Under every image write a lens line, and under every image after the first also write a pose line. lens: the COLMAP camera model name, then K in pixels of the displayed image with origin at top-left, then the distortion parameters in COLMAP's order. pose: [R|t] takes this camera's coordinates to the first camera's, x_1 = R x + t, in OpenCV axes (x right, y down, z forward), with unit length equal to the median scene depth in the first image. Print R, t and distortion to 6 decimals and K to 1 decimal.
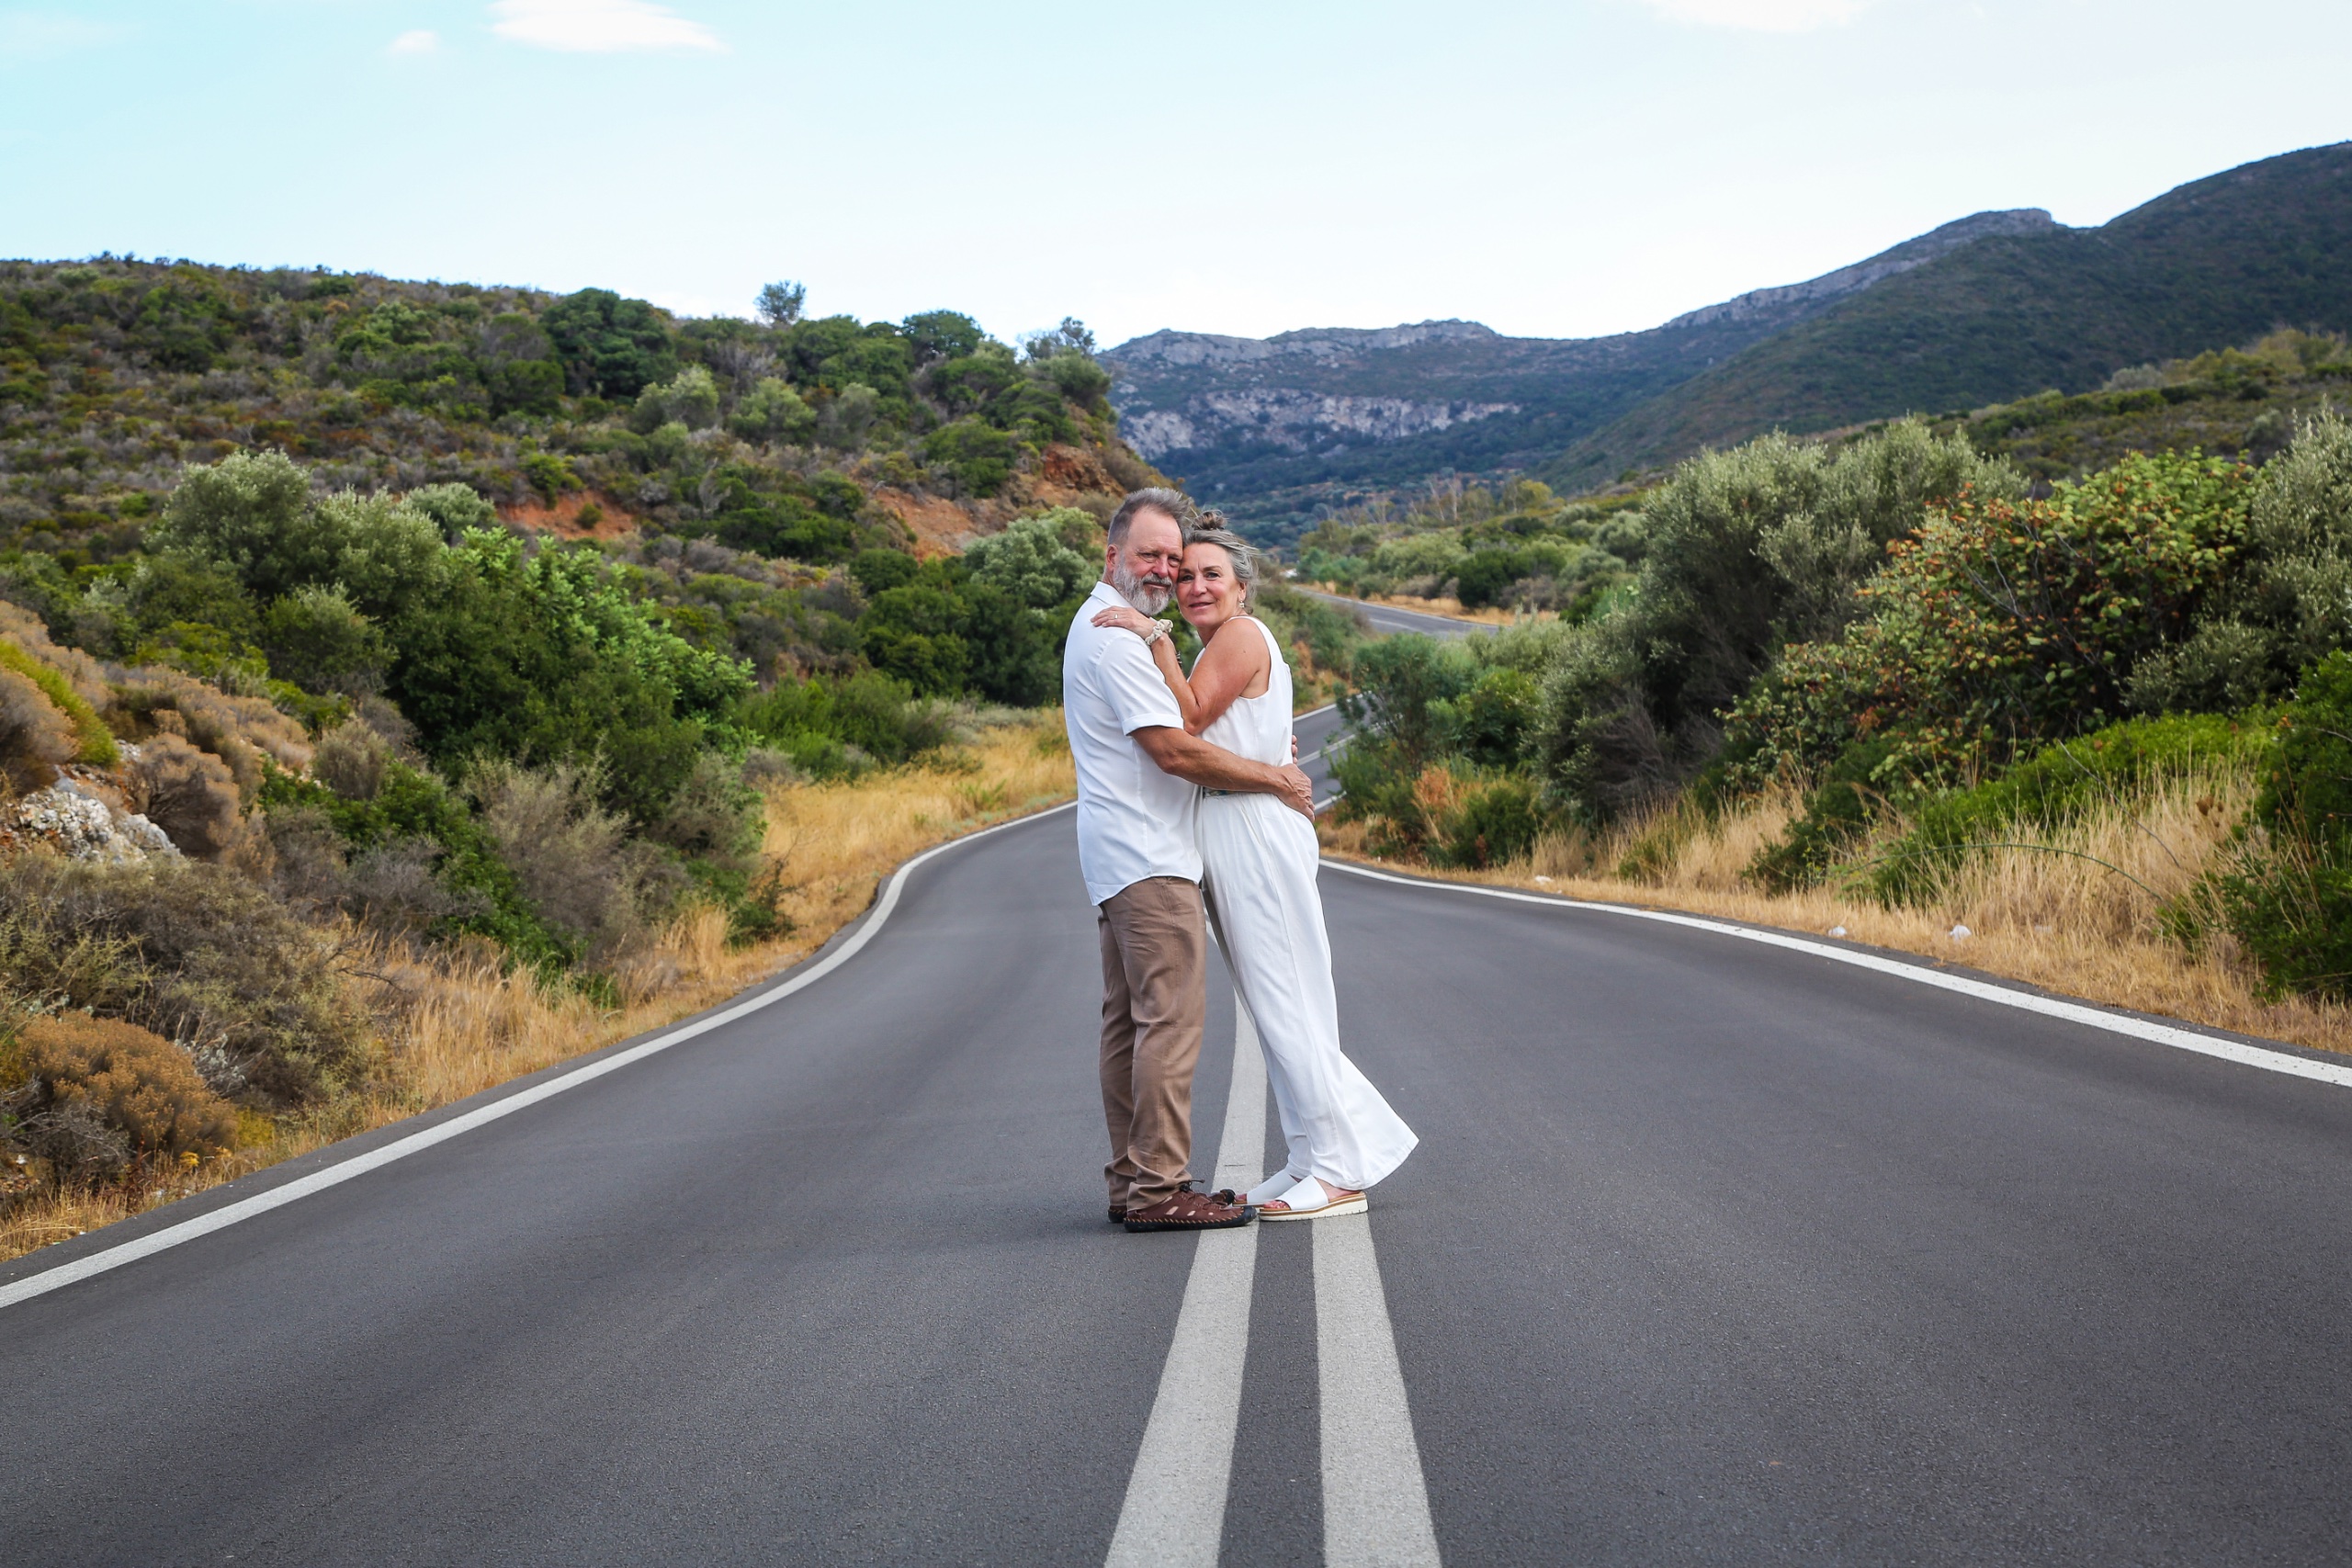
lens RADIAL K [[3691.4, 0, 1163.0], [0, 3691.4, 815.4], [0, 0, 1]] dist [0.177369, 0.031237]
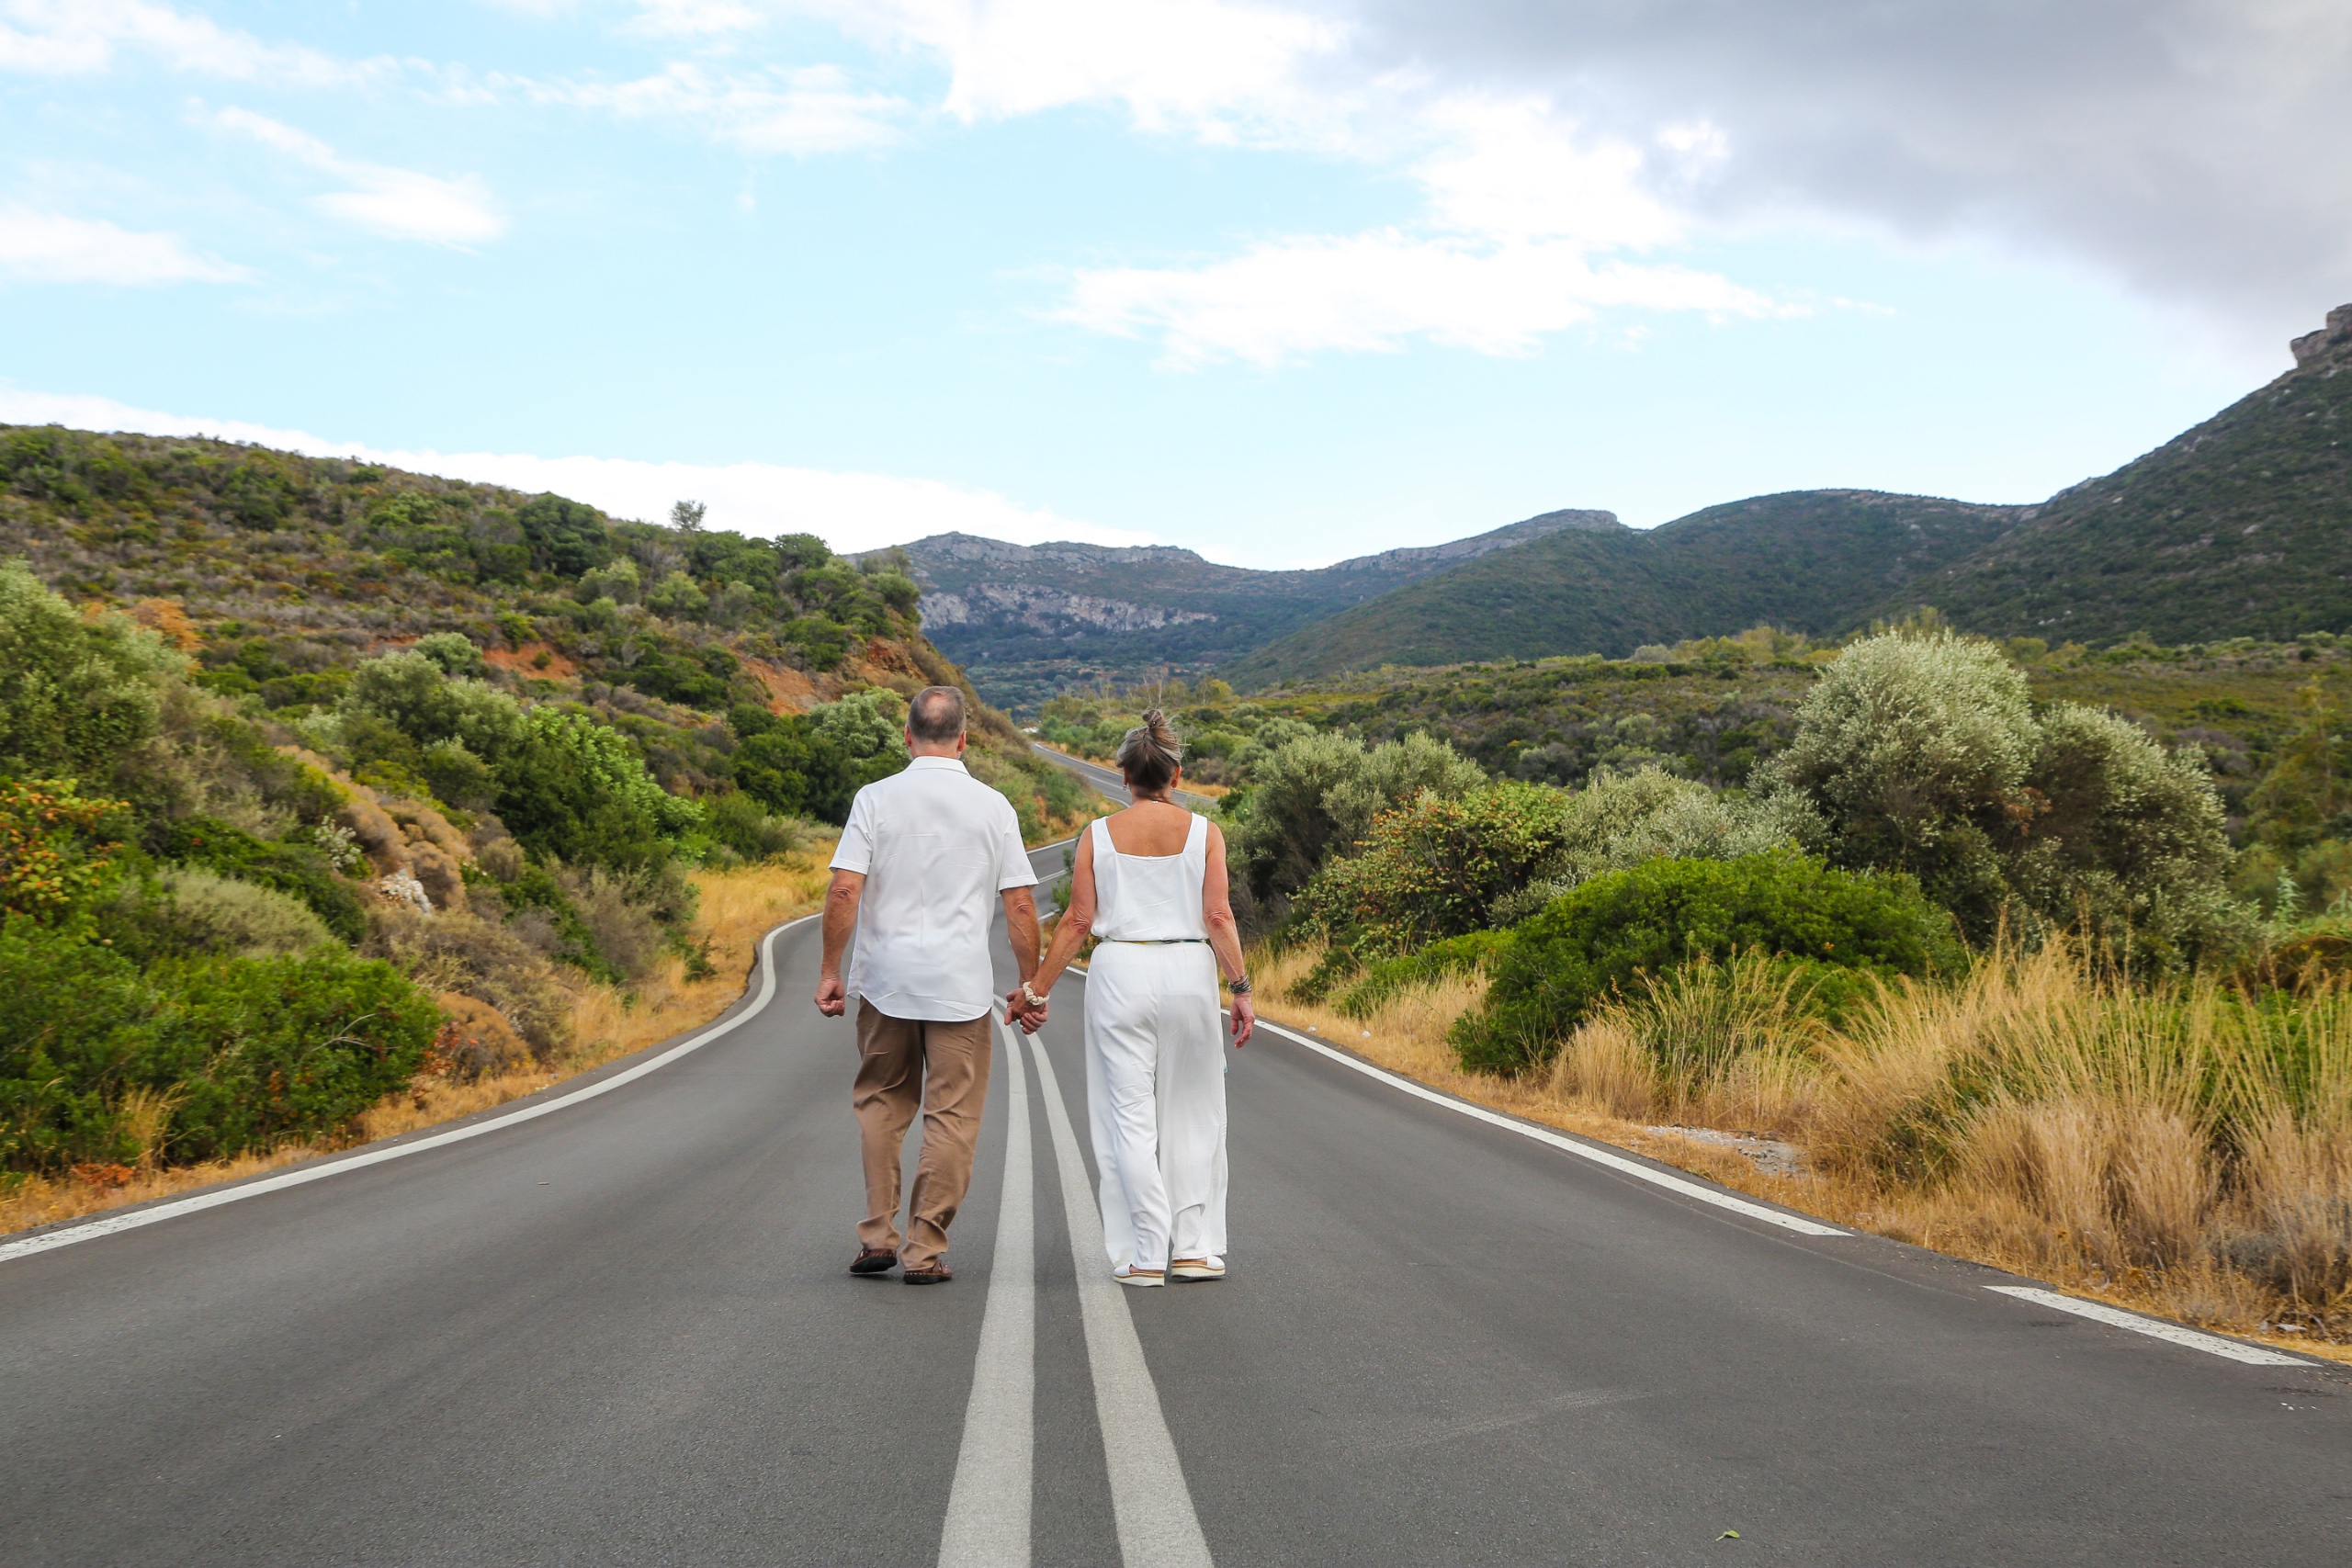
lens RADIAL K [[2973.2, 0, 1168.1], [0, 2973.2, 816.7], [0, 0, 1]] dist [0.083832, 0.109040]
pose [[0.992089, 0.093517, 0.083750, -0.008445], [-0.090971, 0.995283, -0.033717, -0.005096], [-0.086508, 0.025831, 0.995916, -0.140183]]
